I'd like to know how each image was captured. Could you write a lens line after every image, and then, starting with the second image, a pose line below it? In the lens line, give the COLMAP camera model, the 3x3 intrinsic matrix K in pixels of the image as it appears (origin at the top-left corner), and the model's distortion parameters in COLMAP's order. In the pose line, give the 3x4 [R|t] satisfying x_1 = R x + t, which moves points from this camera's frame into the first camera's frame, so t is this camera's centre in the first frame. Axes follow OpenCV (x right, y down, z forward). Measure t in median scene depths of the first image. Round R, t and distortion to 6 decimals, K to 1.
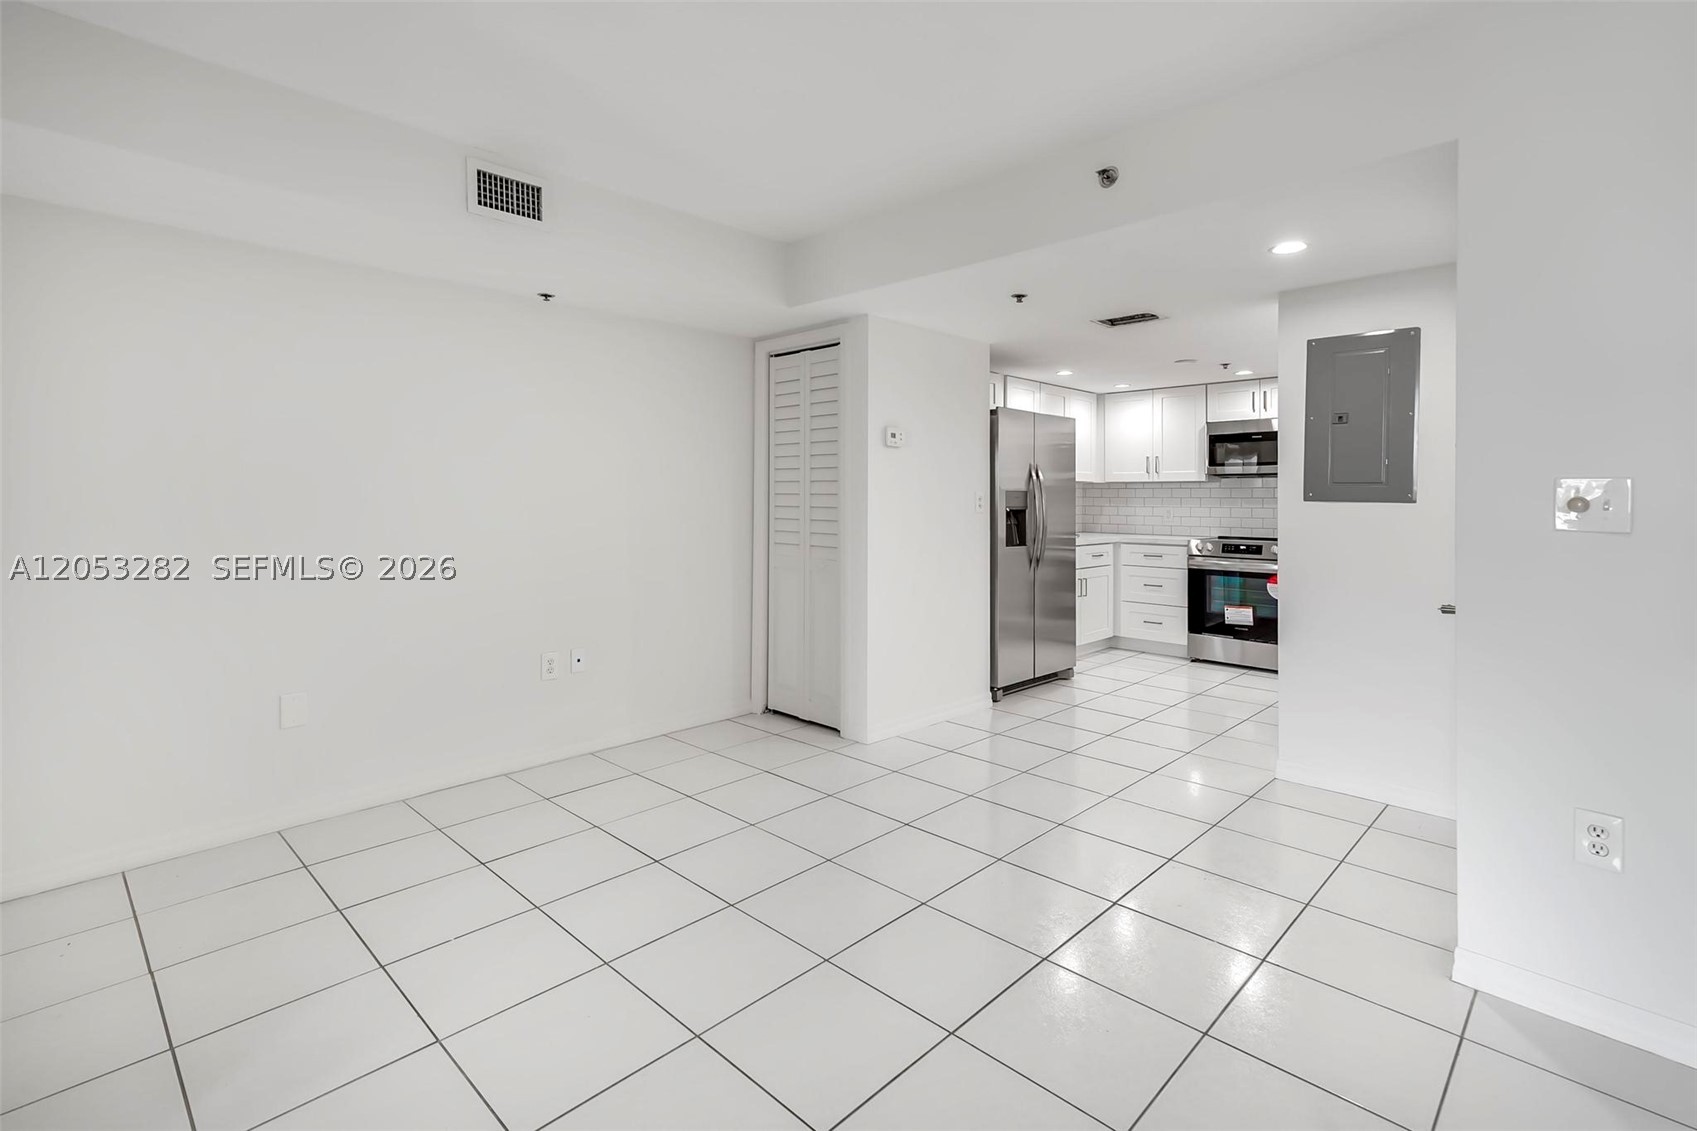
lens RADIAL K [[783.4, 0, 848.3], [0, 783.4, 496.0], [0, 0, 1]] dist [0.003495, 0.000364]
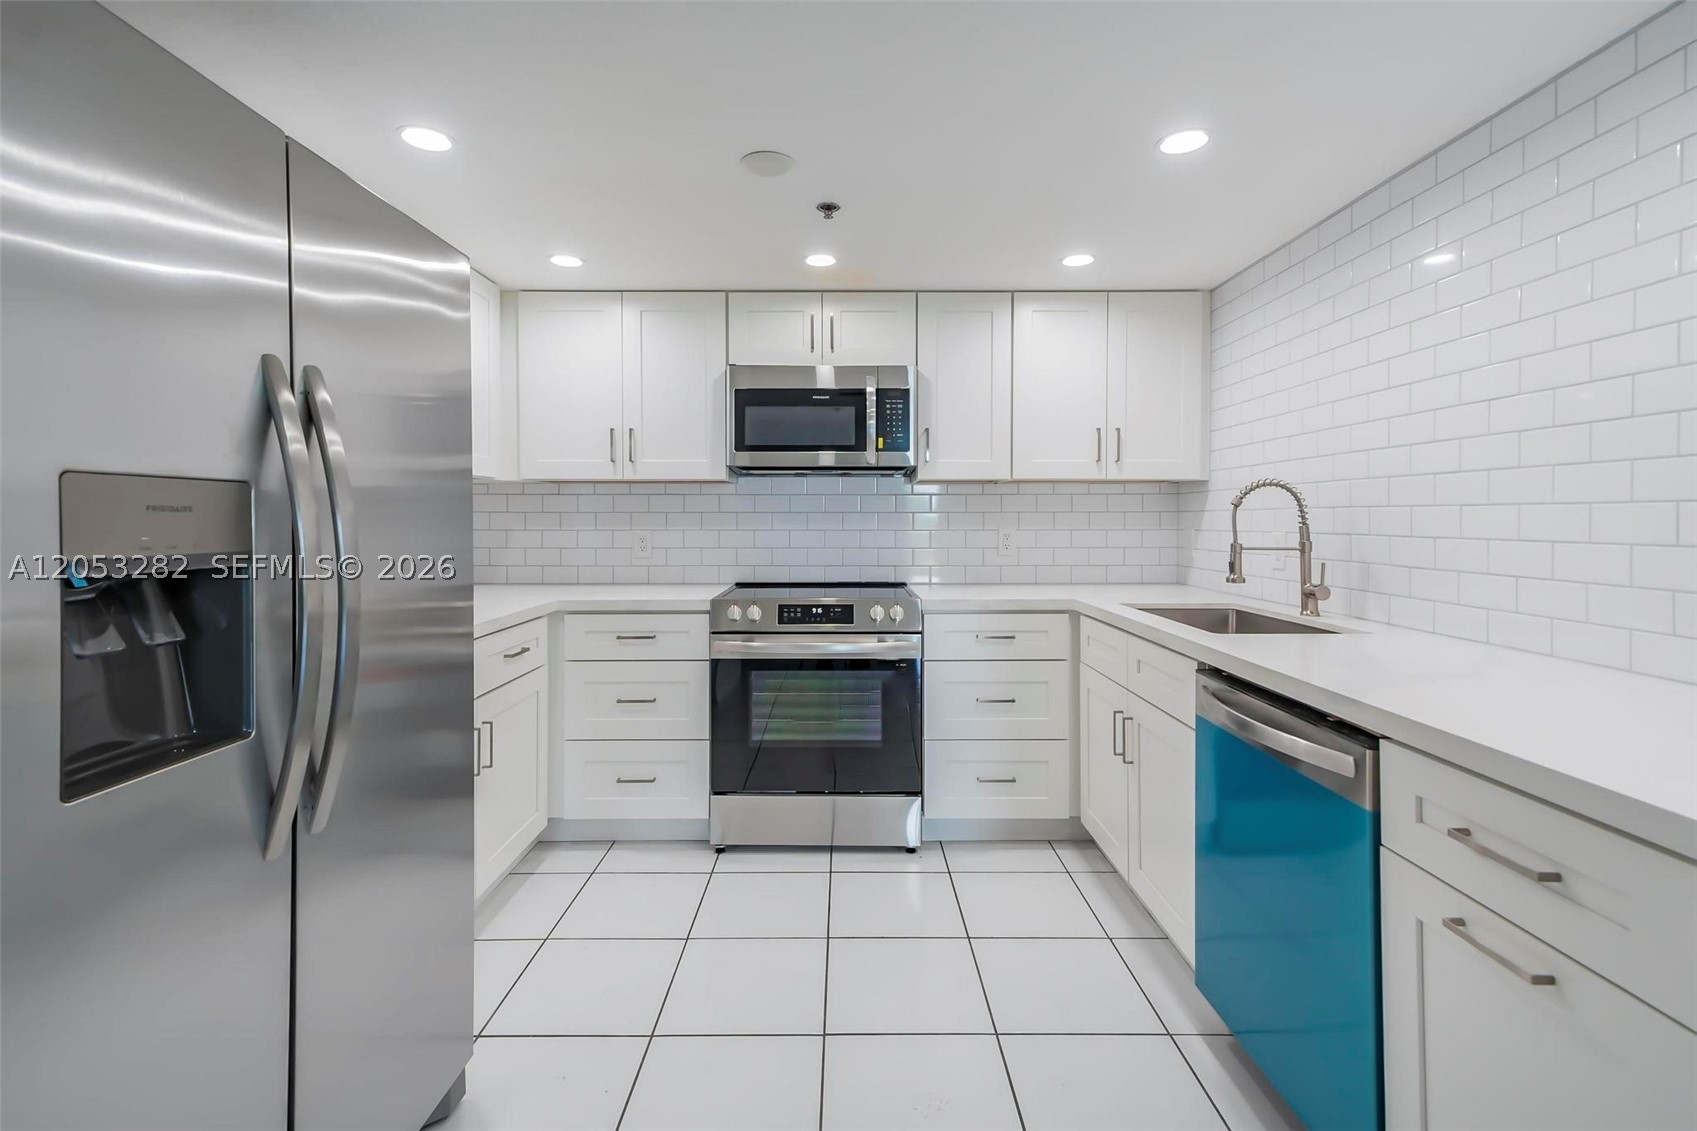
lens RADIAL K [[798.5, 0, 847.4], [0, 798.5, 523.3], [0, 0, 1]] dist [0.002817, 0.000007]
pose [[0.723815, -0.010336, 0.689917, 0.154621], [0.001194, 0.999905, 0.013727, 0.002521], [-0.689993, -0.009112, 0.723759, 0.575289]]
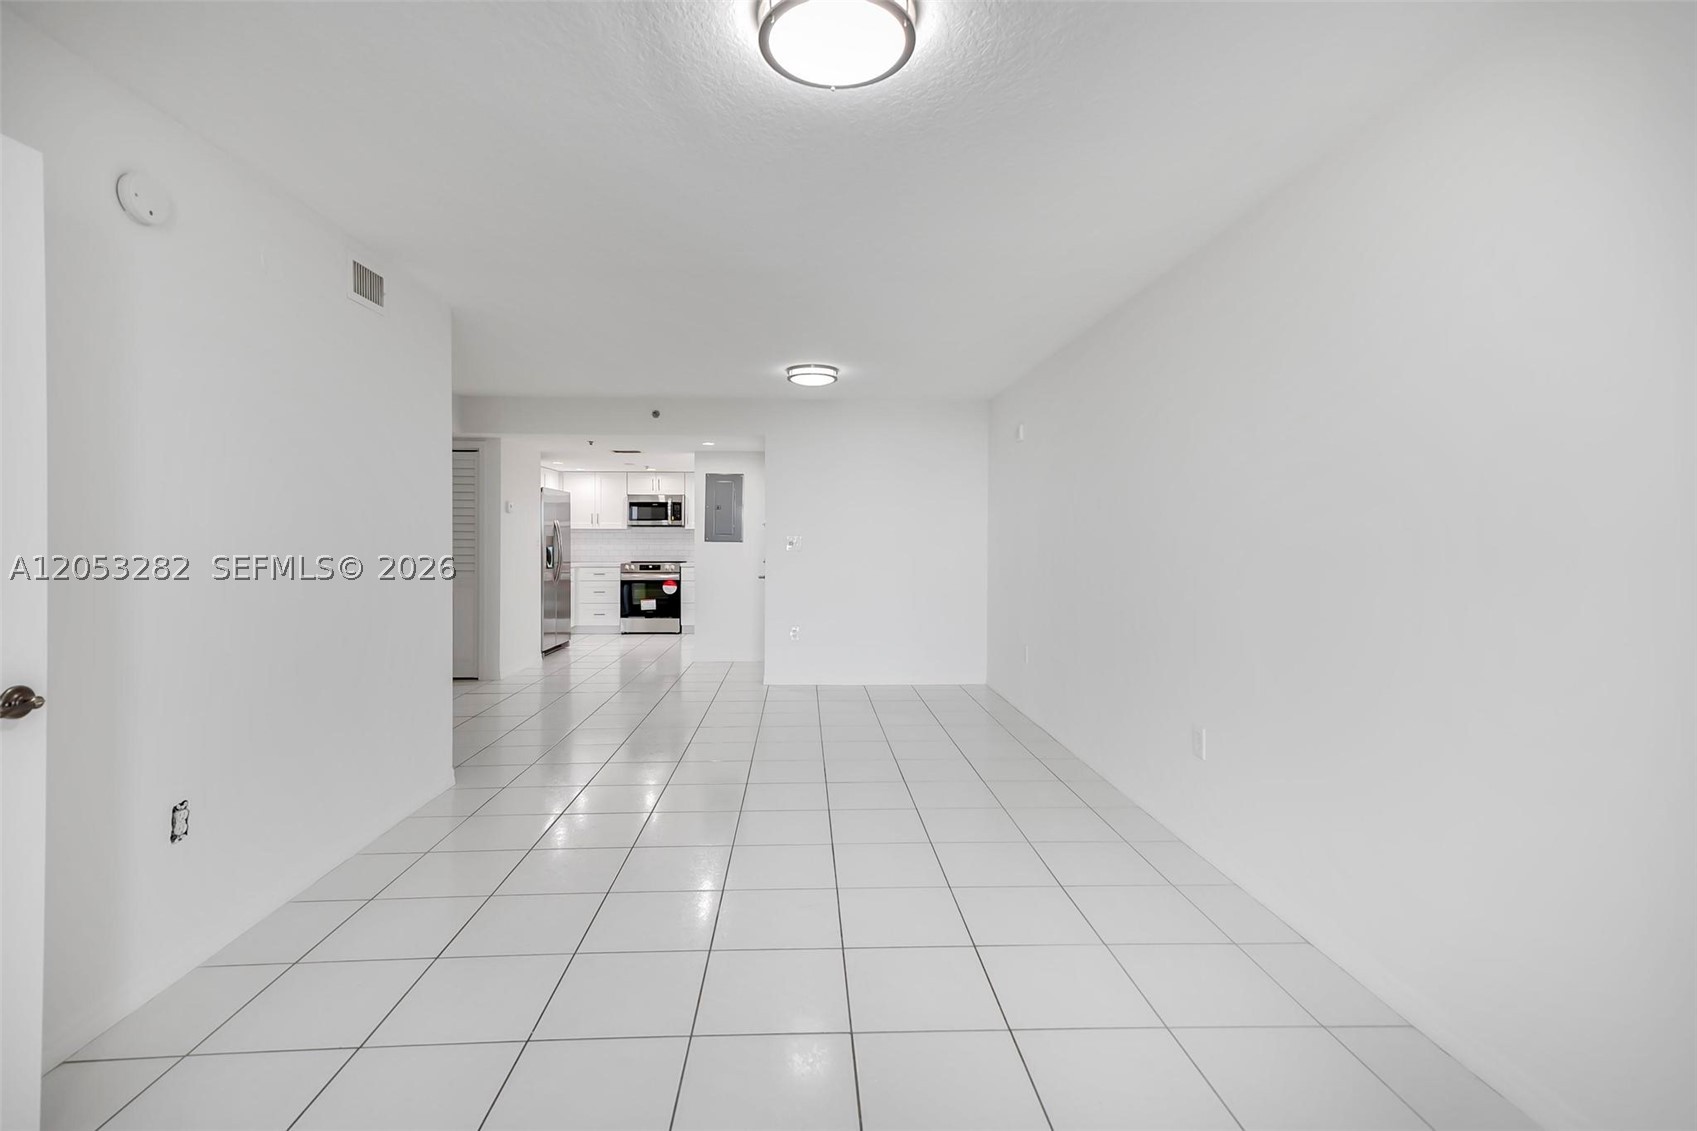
lens RADIAL K [[789.7, 0, 821.2], [0, 789.7, 548.4], [0, 0, 1]] dist [0.010527, 0.000017]
pose [[0.692014, -0.012340, 0.721779, -0.496225], [-0.002640, 0.999804, 0.019624, -0.011832], [-0.721879, -0.015486, 0.691846, -0.497206]]
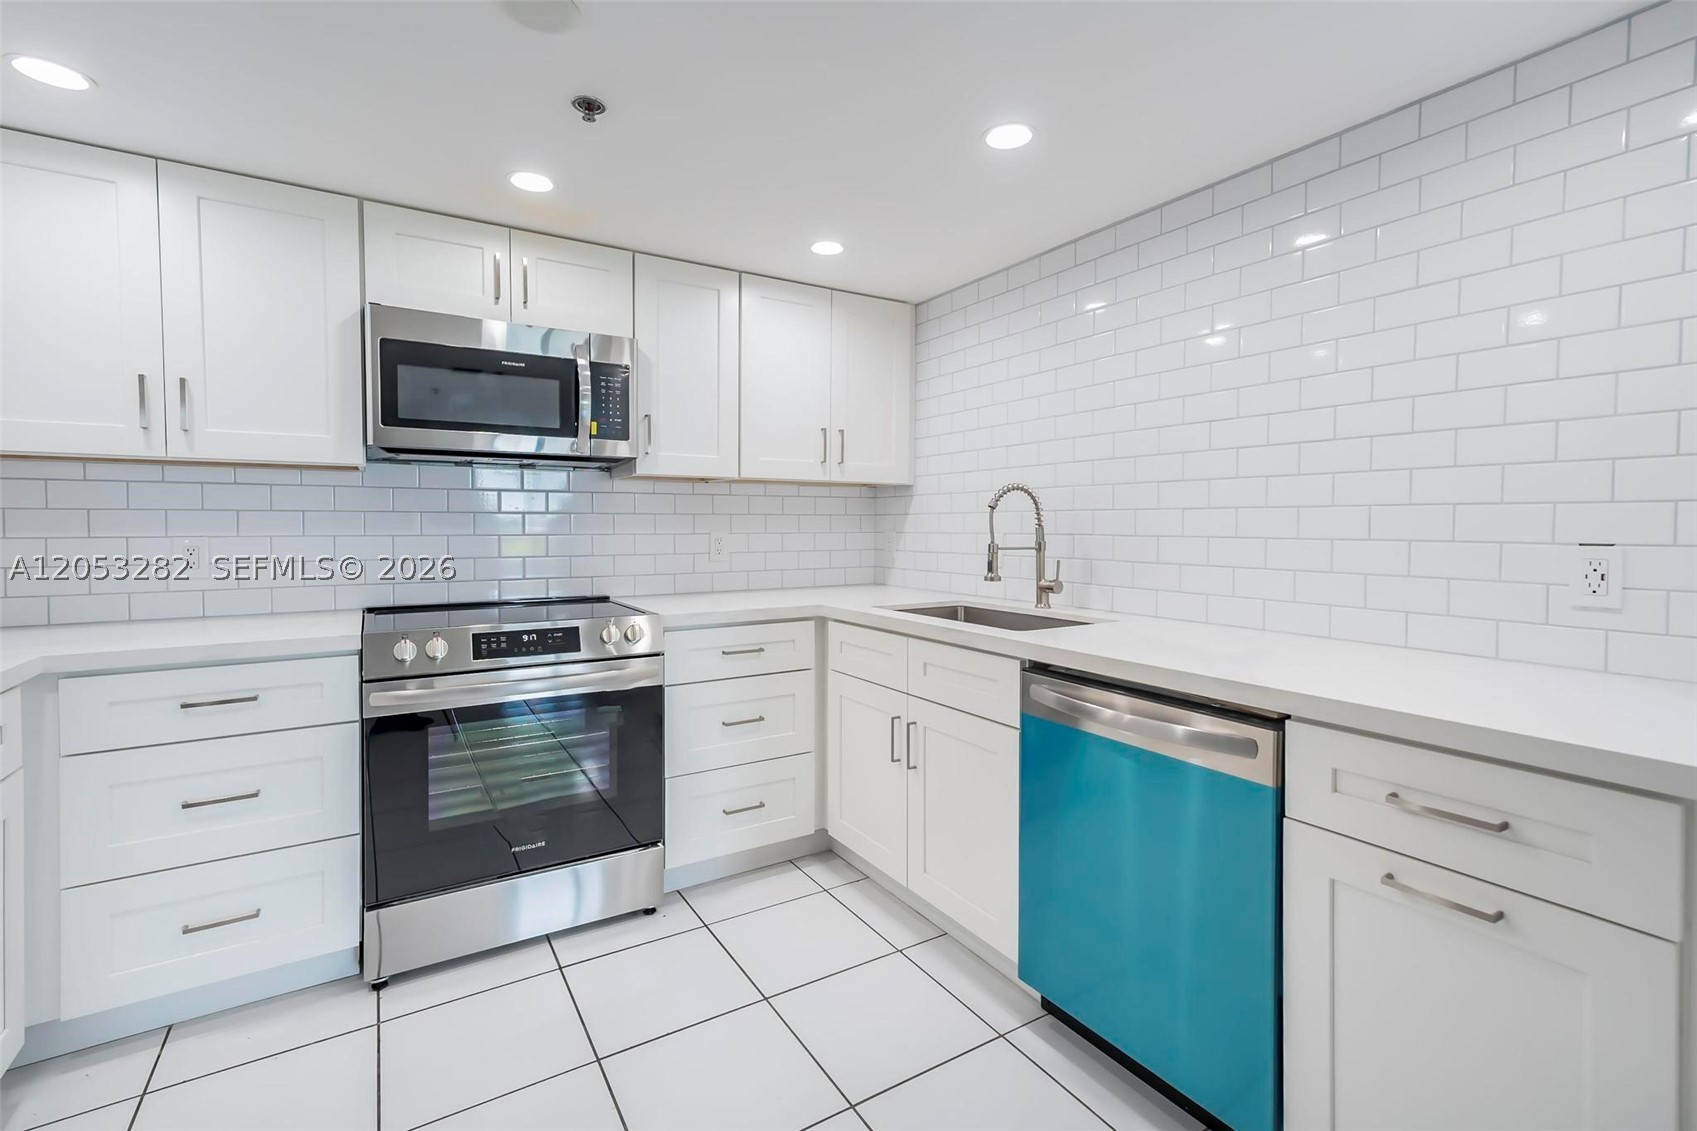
lens RADIAL K [[778.5, 0, 892.4], [0, 778.5, 544.1], [0, 0, 1]] dist [0.014577, 0.000417]
pose [[0.232937, -0.030751, 0.972006, 0.158442], [-0.004327, 0.999457, 0.032657, 0.005182], [-0.972482, -0.011813, 0.232677, 0.684113]]
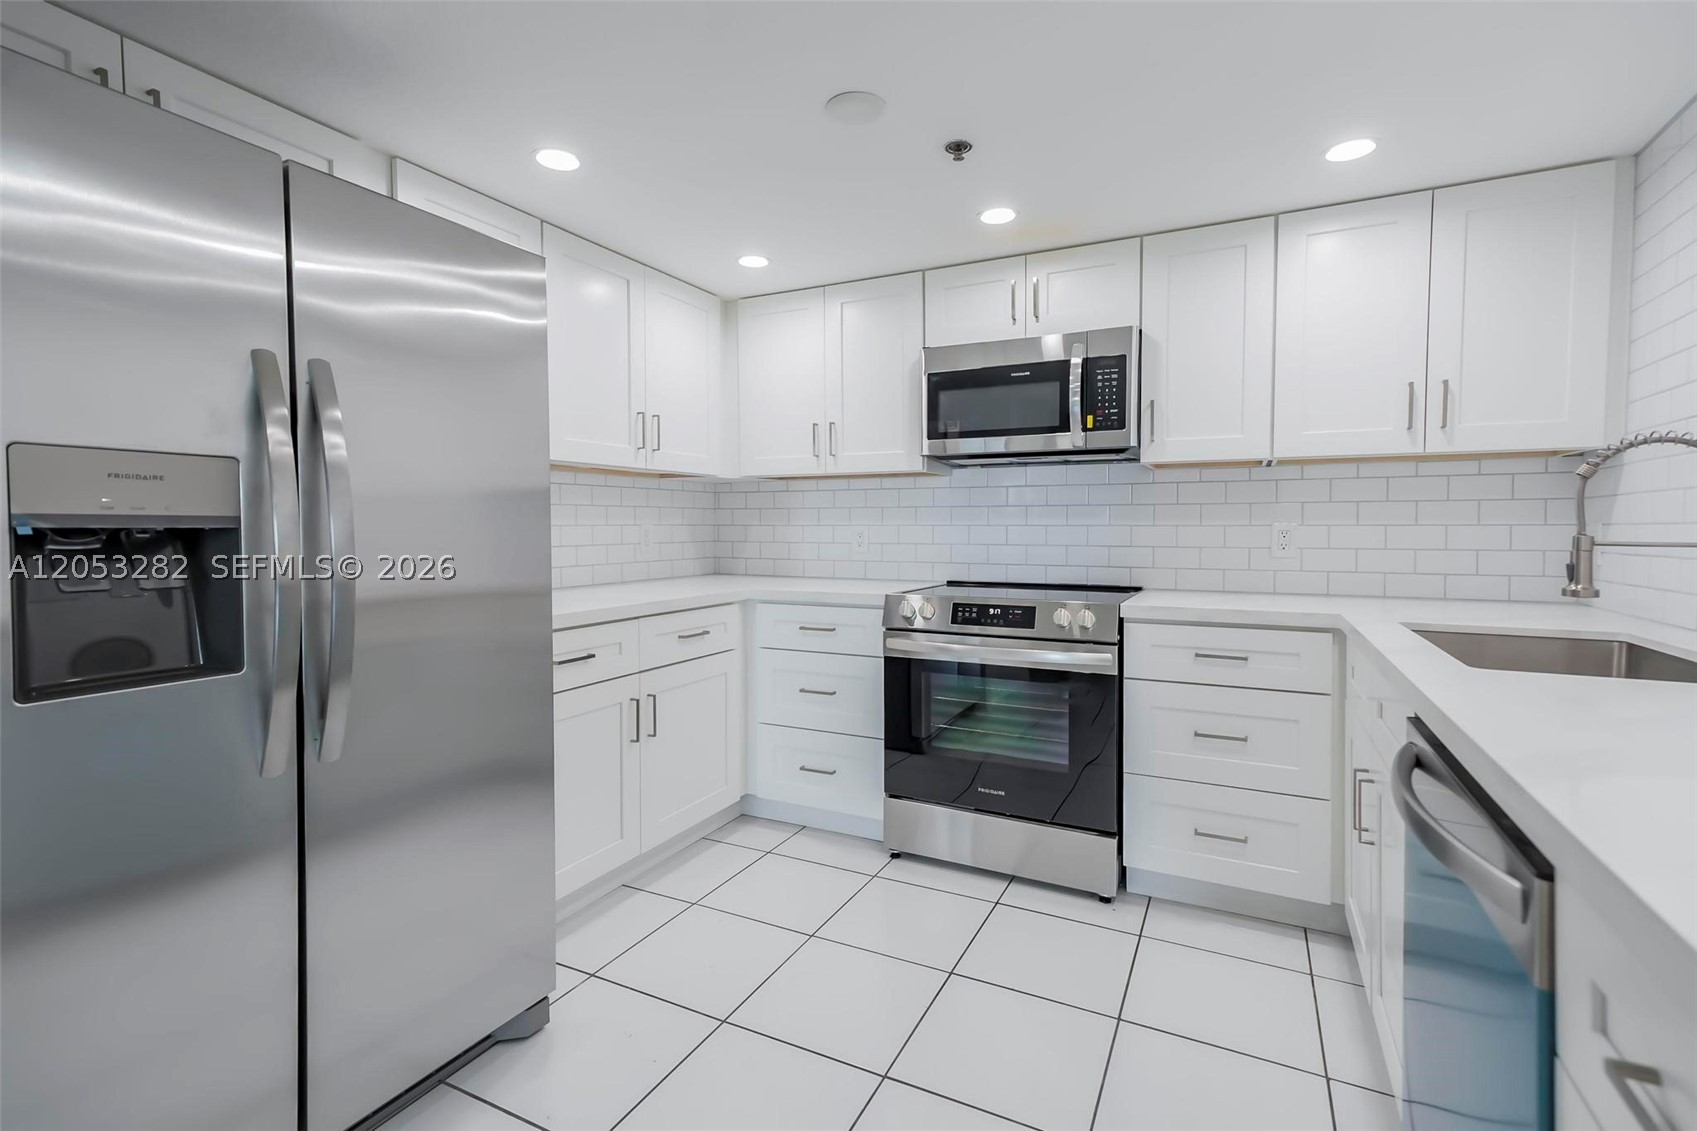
lens RADIAL K [[789.7, 0, 821.2], [0, 789.7, 548.4], [0, 0, 1]] dist [0.010527, 0.000017]
pose [[0.961803, -0.013688, 0.273399, 0.264367], [0.004423, 0.999396, 0.034475, 0.012259], [-0.273706, -0.031949, 0.961283, 0.551769]]
